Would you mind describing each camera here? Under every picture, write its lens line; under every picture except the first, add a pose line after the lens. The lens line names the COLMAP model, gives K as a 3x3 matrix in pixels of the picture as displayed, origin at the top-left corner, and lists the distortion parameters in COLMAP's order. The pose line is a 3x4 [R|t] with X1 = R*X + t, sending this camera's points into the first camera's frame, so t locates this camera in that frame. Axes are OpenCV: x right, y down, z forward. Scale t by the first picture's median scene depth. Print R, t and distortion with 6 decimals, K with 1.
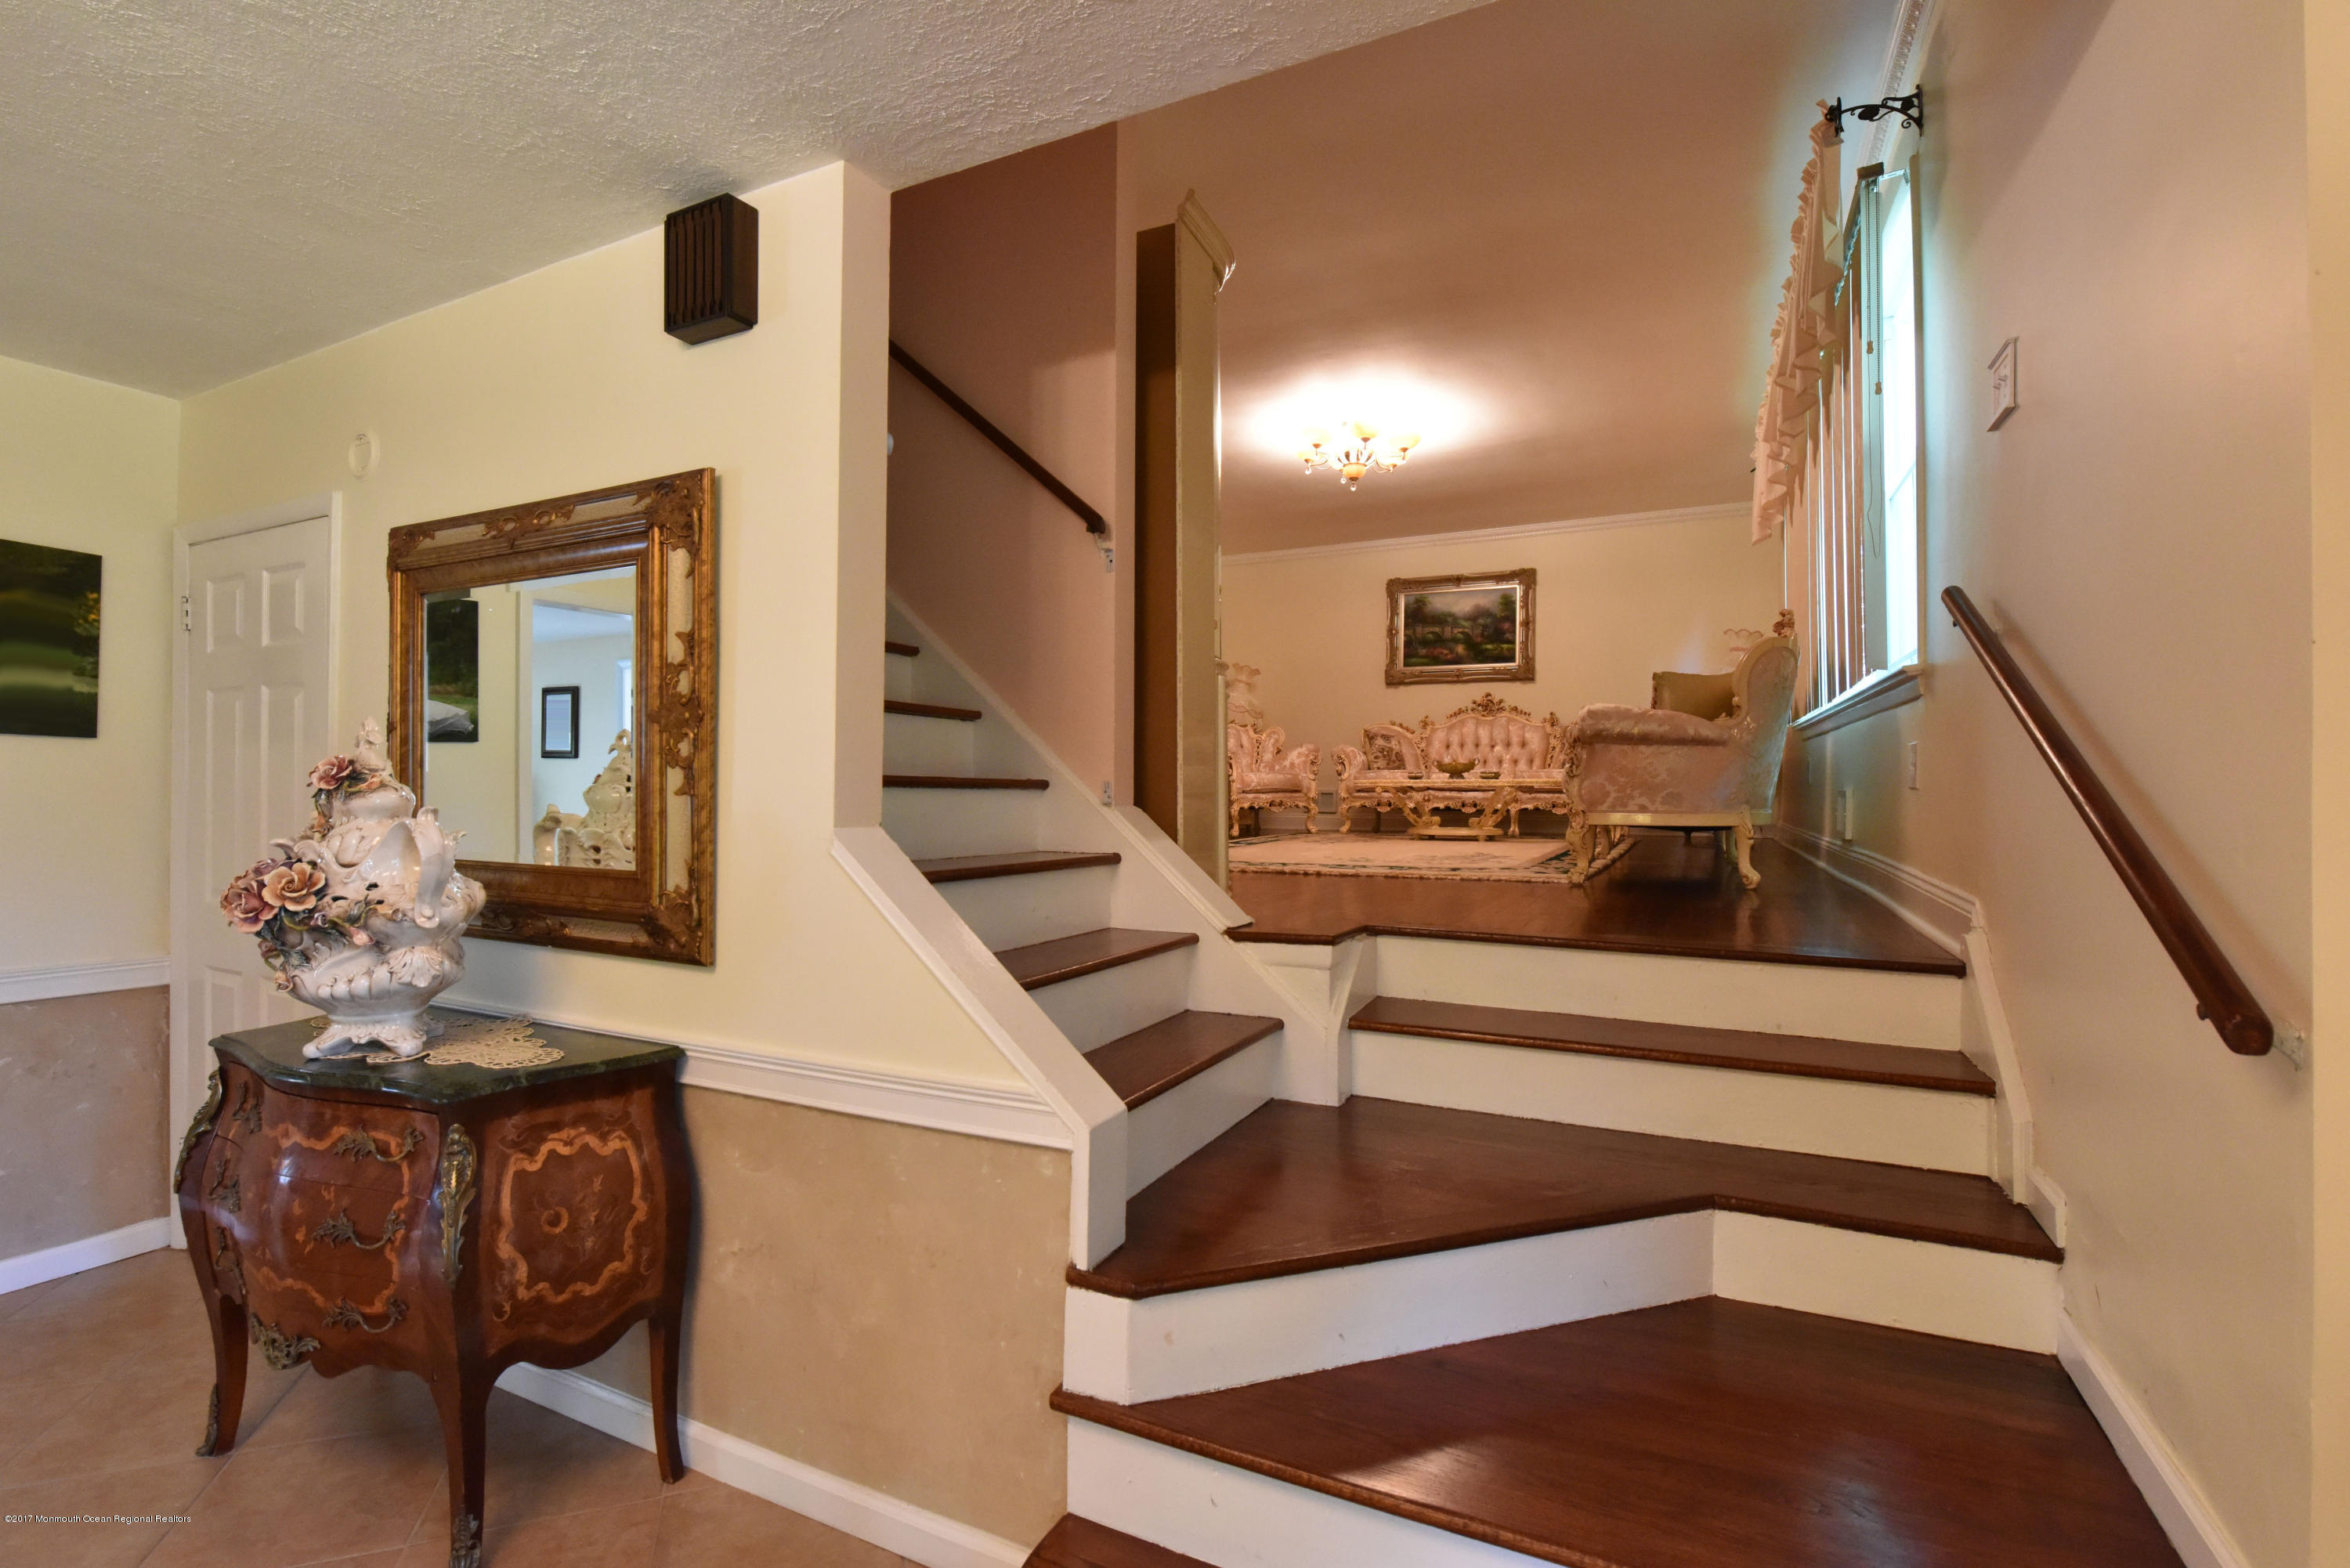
lens RADIAL K [[1045.9, 0, 1179.2], [0, 1045.9, 782.0], [0, 0, 1]] dist [-0.016259, -0.000310]
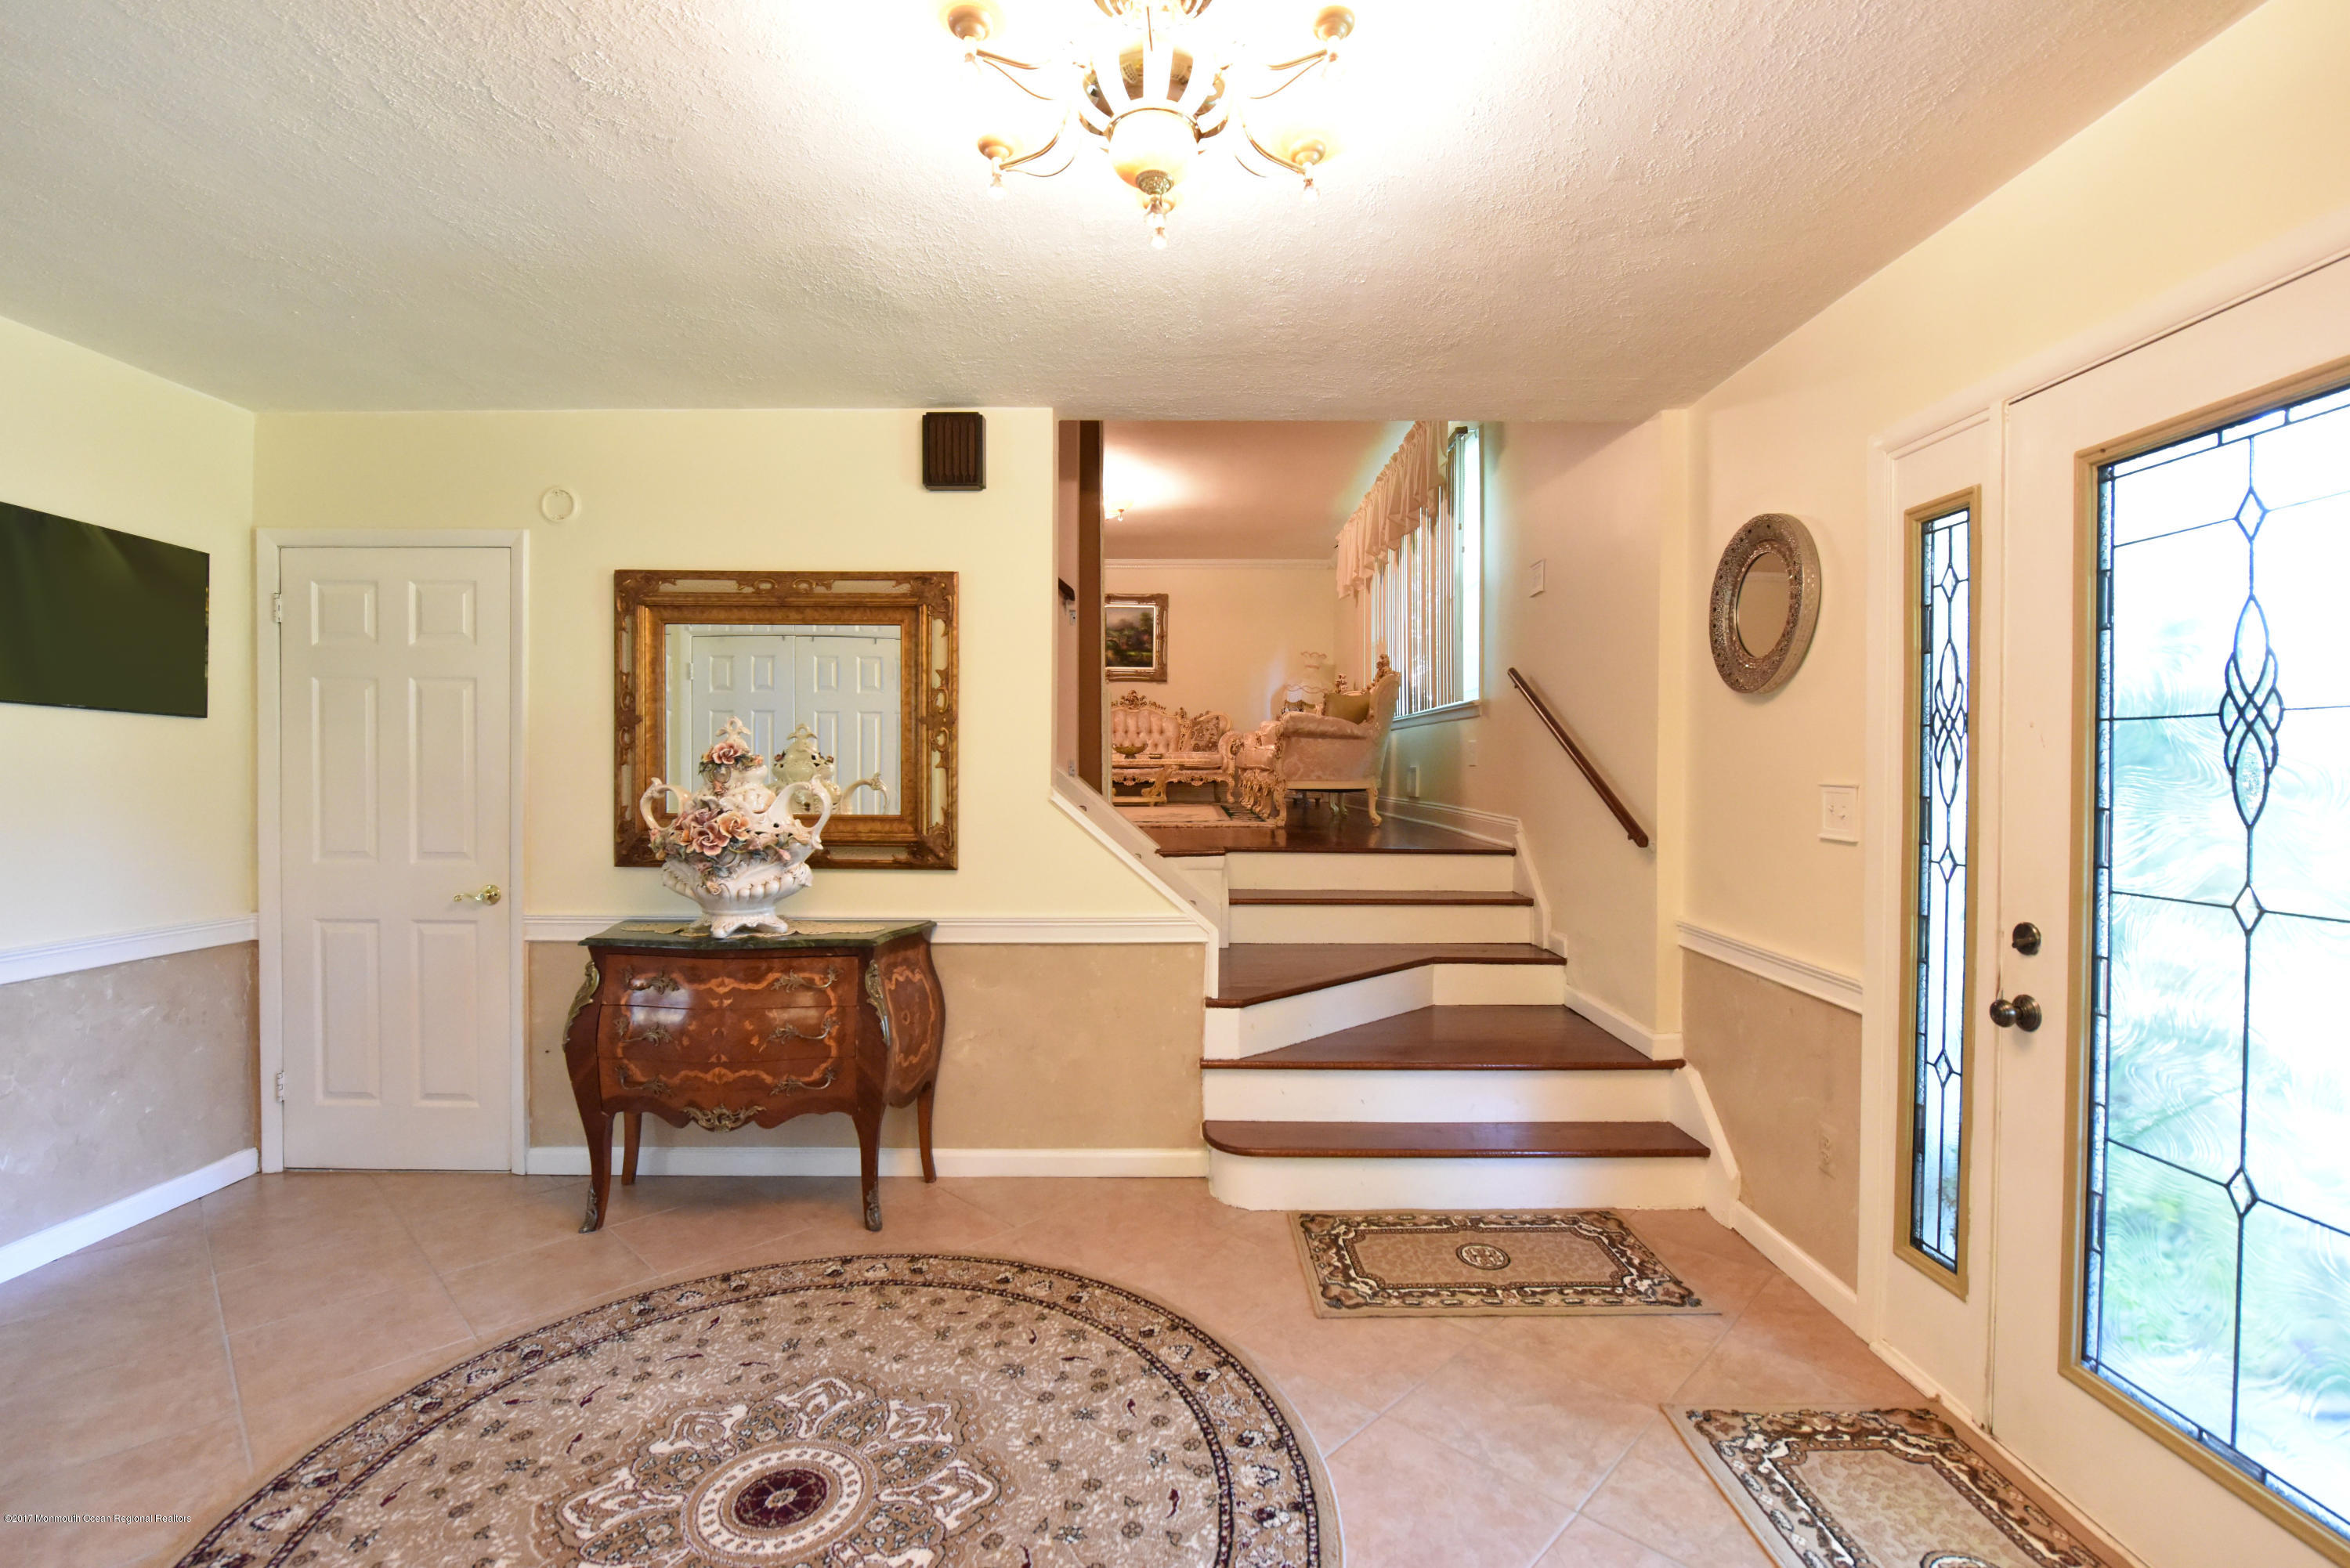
lens RADIAL K [[1045.9, 0, 1171.0], [0, 1045.9, 780.2], [0, 0, 1]] dist [-0.016259, -0.000310]
pose [[0.901629, -0.004959, 0.432482, -0.855250], [-0.003180, 0.999831, 0.018094, 0.000604], [-0.432499, -0.017690, 0.901461, -0.656372]]
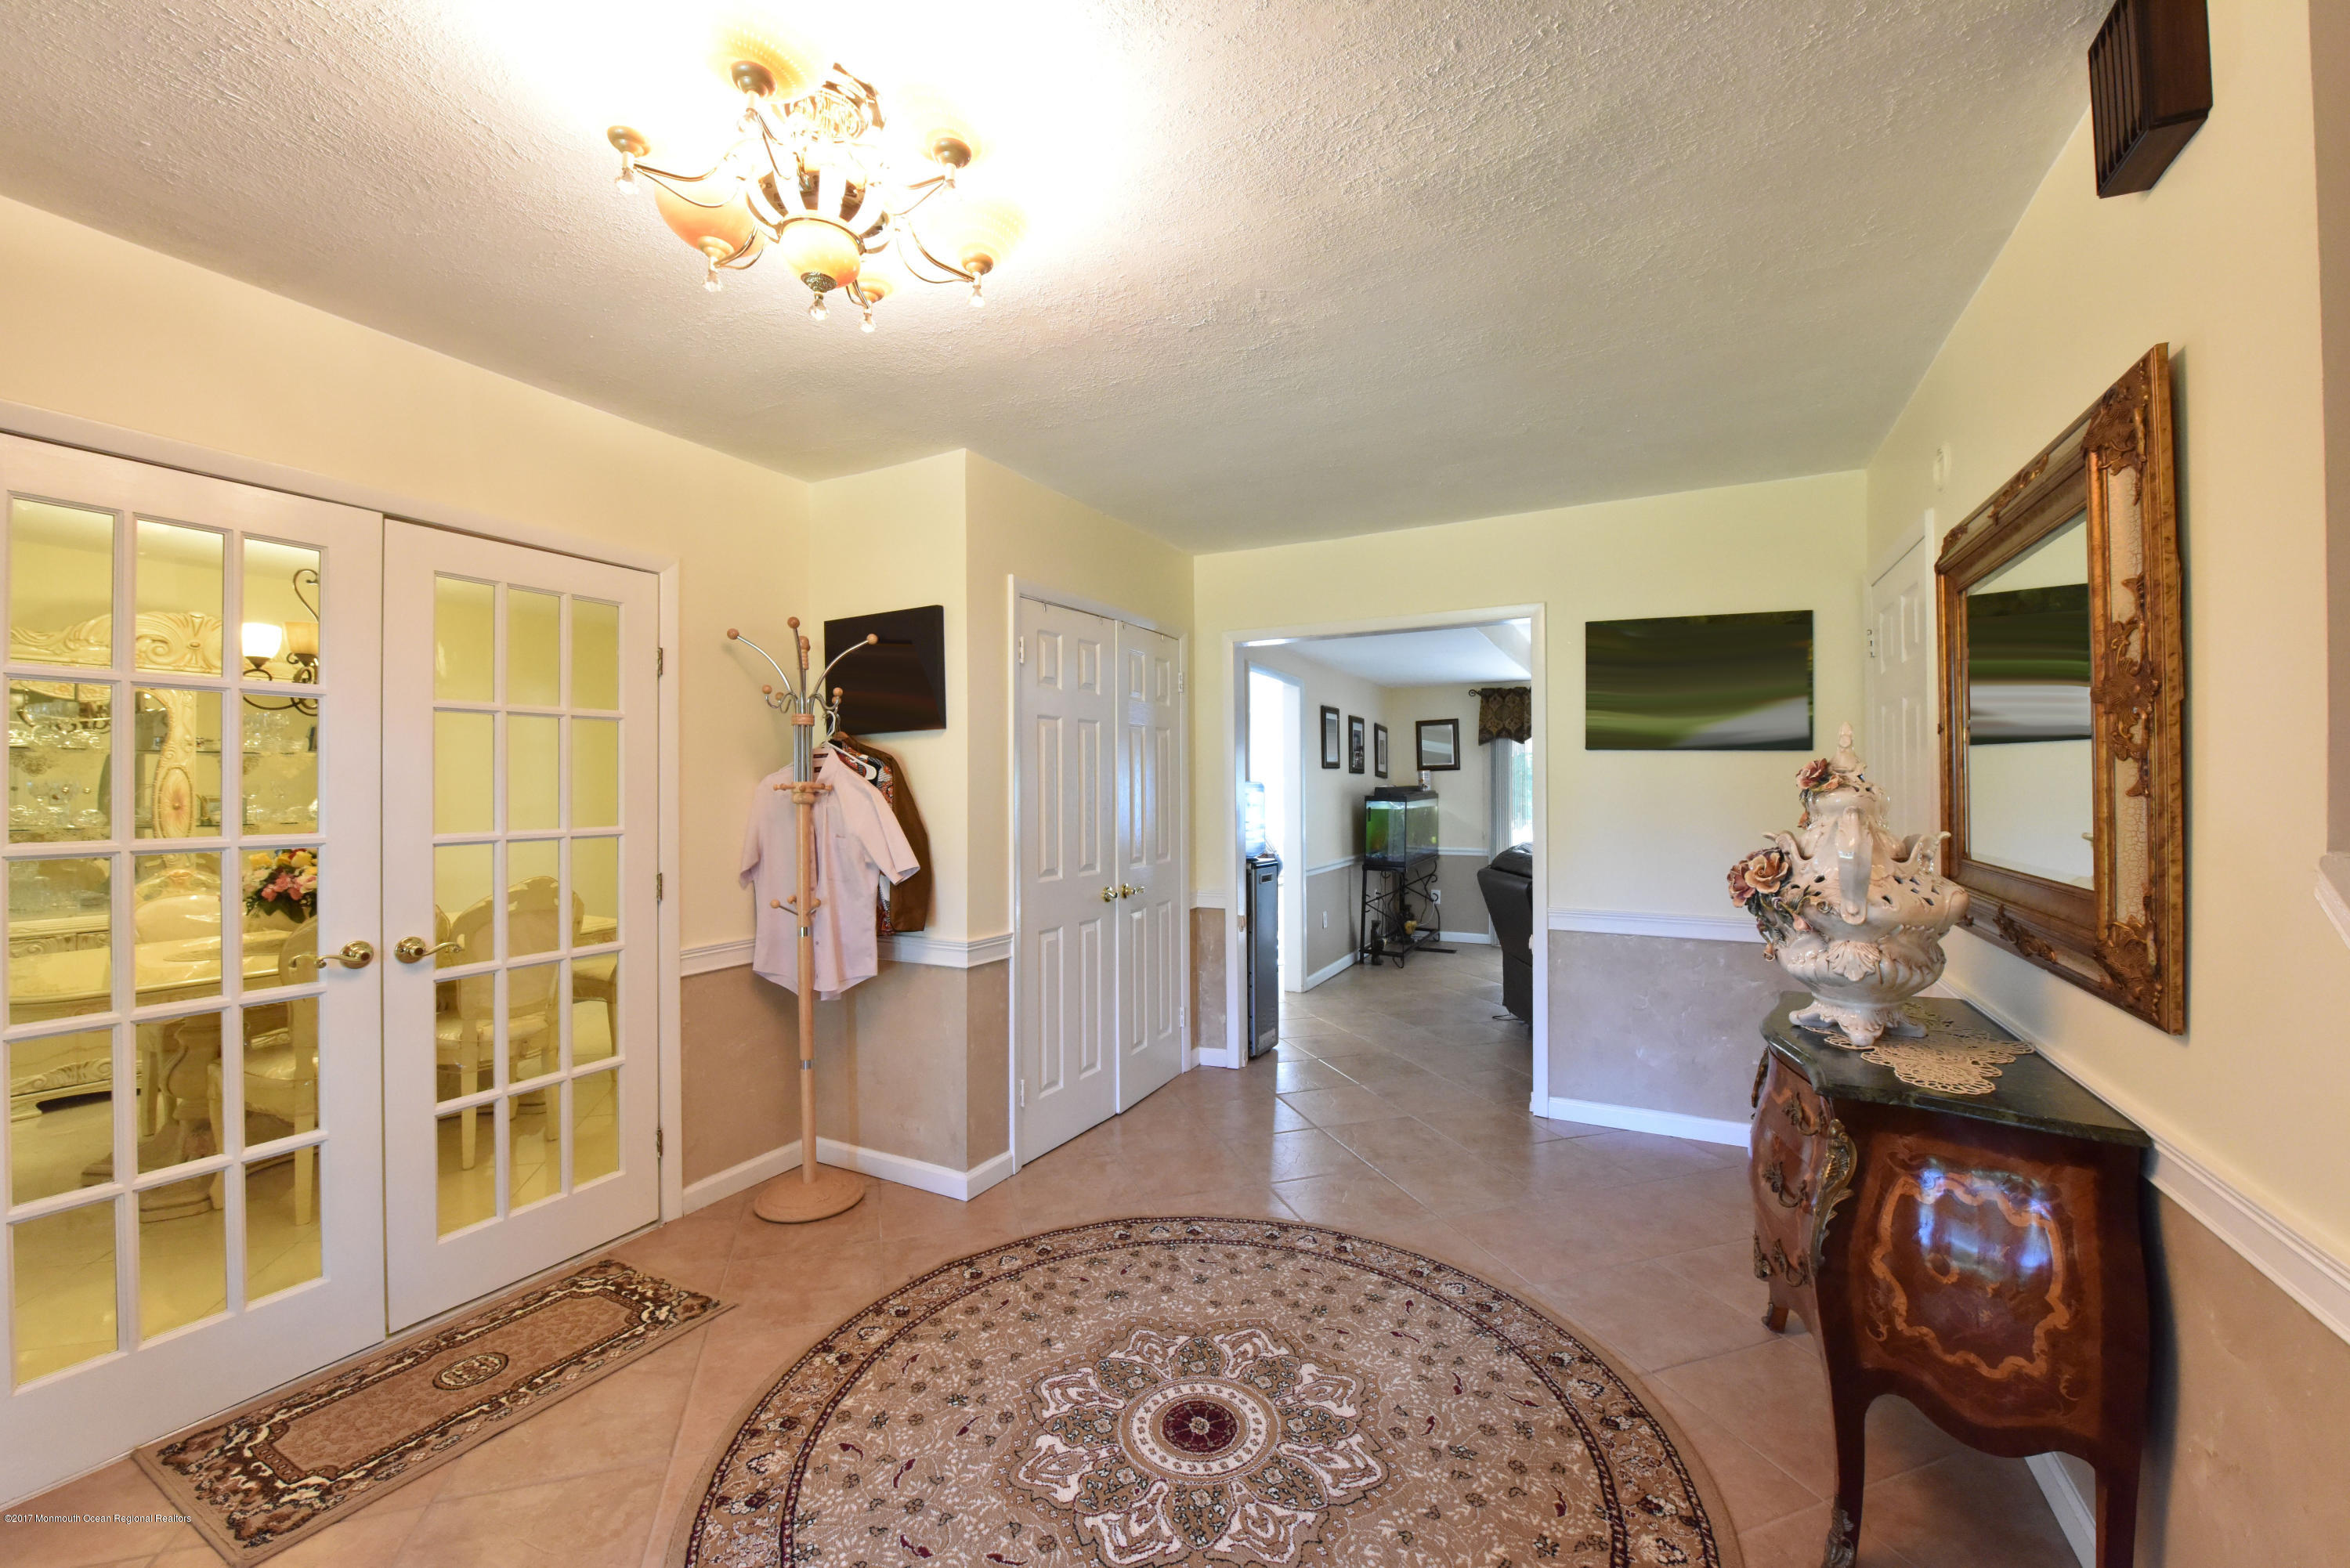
lens RADIAL K [[931.1, 0, 1186.8], [0, 931.1, 784.2], [0, 0, 1]] dist [-0.022767, -0.001026]
pose [[-0.020628, -0.006922, -0.999763, 0.184487], [0.006747, 0.999952, -0.007063, 0.003867], [0.999764, -0.006891, -0.020580, 0.329918]]
